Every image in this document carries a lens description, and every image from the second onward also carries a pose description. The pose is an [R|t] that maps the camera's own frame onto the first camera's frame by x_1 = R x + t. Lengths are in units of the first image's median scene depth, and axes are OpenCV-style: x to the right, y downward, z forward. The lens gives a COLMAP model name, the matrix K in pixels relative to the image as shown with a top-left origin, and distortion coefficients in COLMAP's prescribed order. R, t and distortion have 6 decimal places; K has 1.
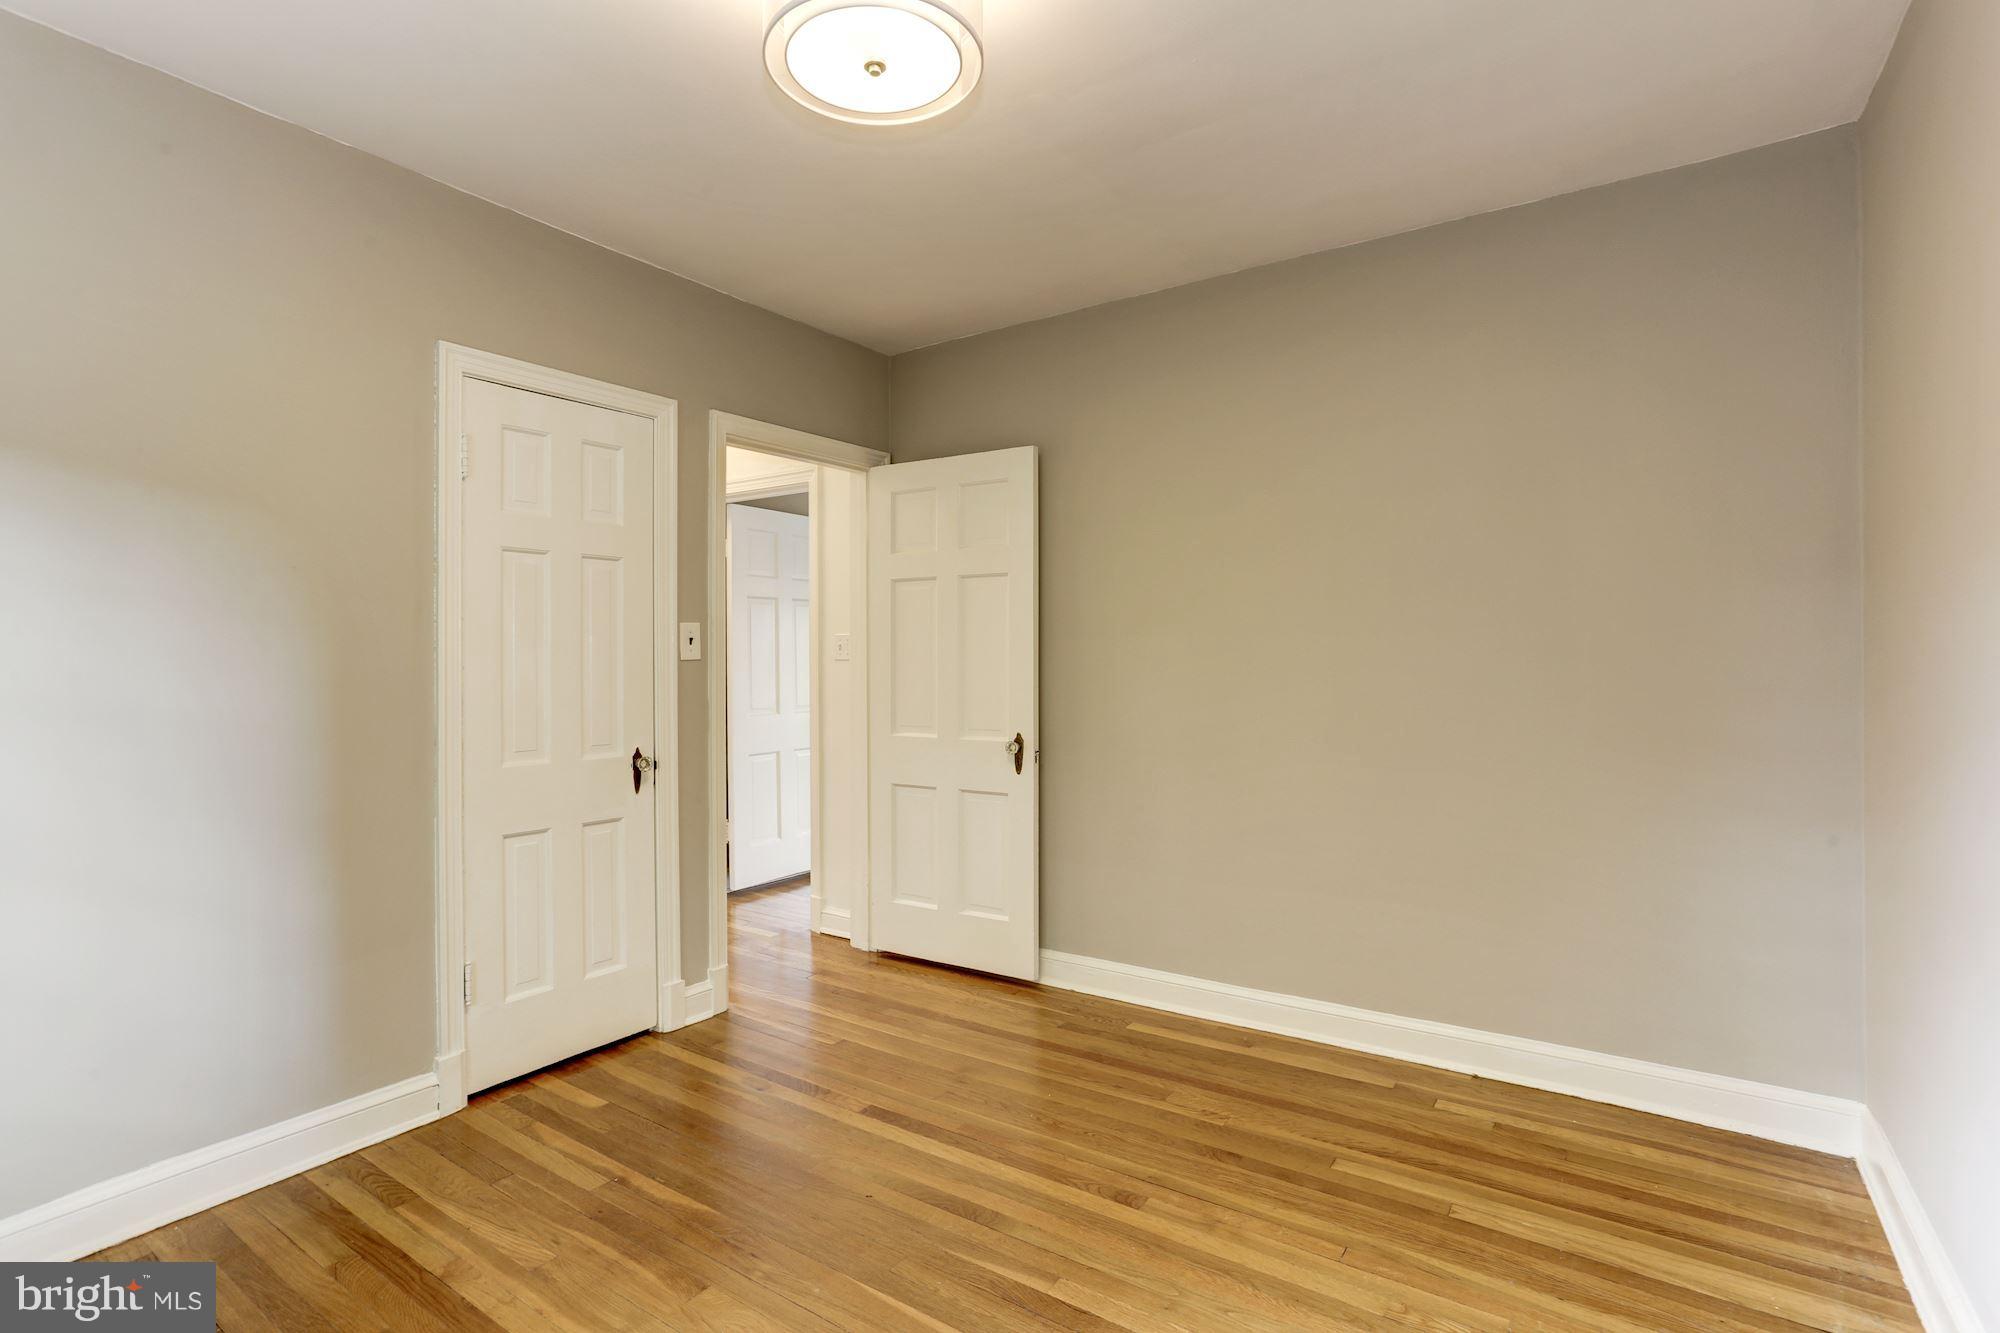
lens RADIAL K [[965.5, 0, 998.4], [0, 965.5, 660.3], [0, 0, 1]] dist [0.000557, 0.000127]
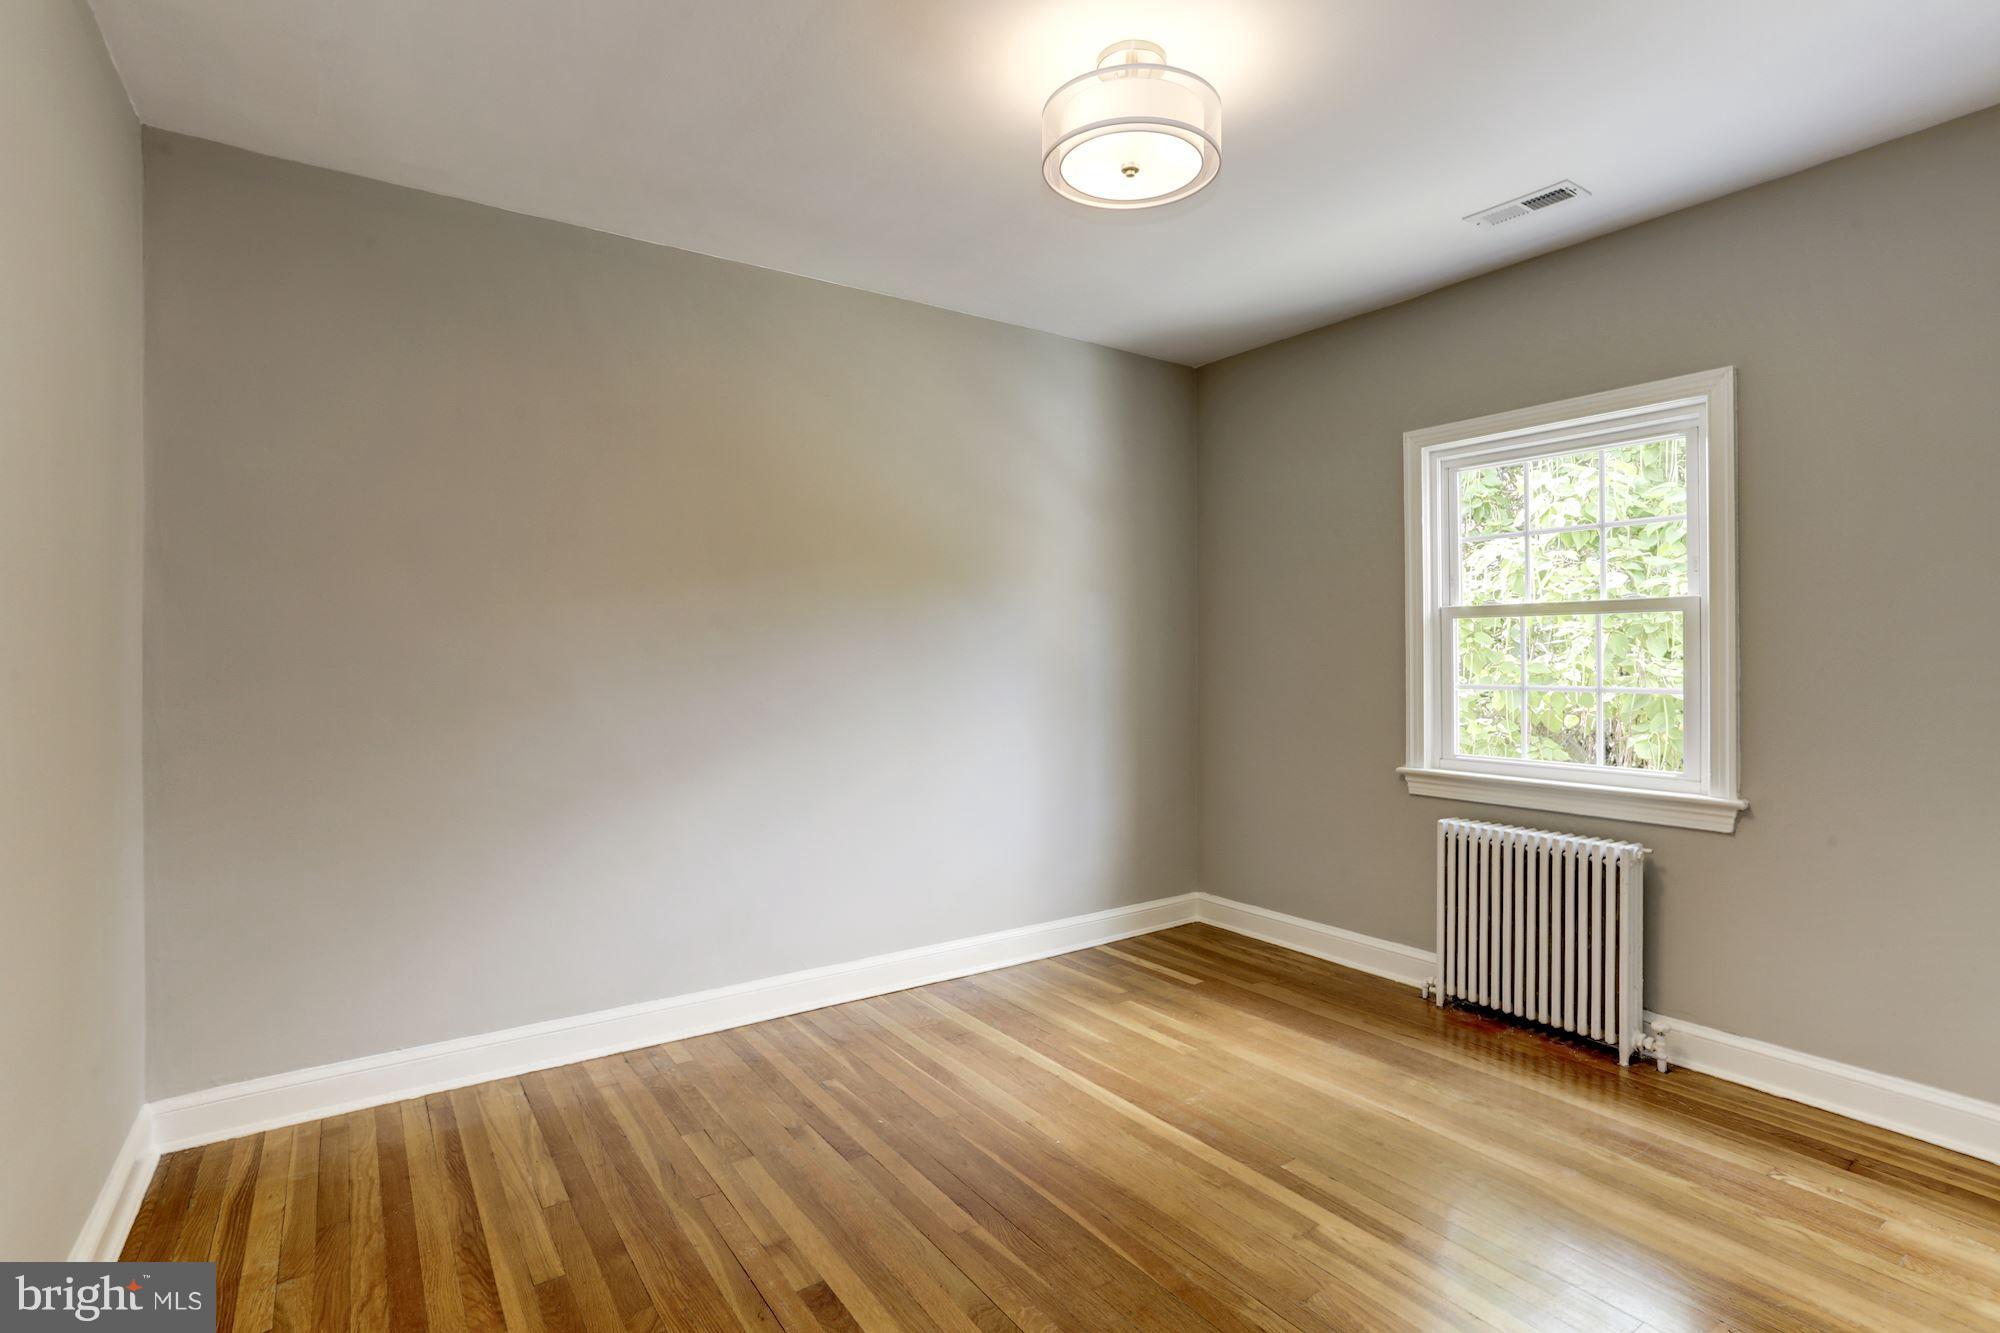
lens RADIAL K [[965.5, 0, 1000.1], [0, 965.5, 660.9], [0, 0, 1]] dist [0.000557, 0.000127]
pose [[-0.932048, 0.003570, 0.362316, -0.331959], [0.010288, 0.999809, 0.016614, -0.008894], [-0.362188, 0.019213, -0.931907, 1.780227]]
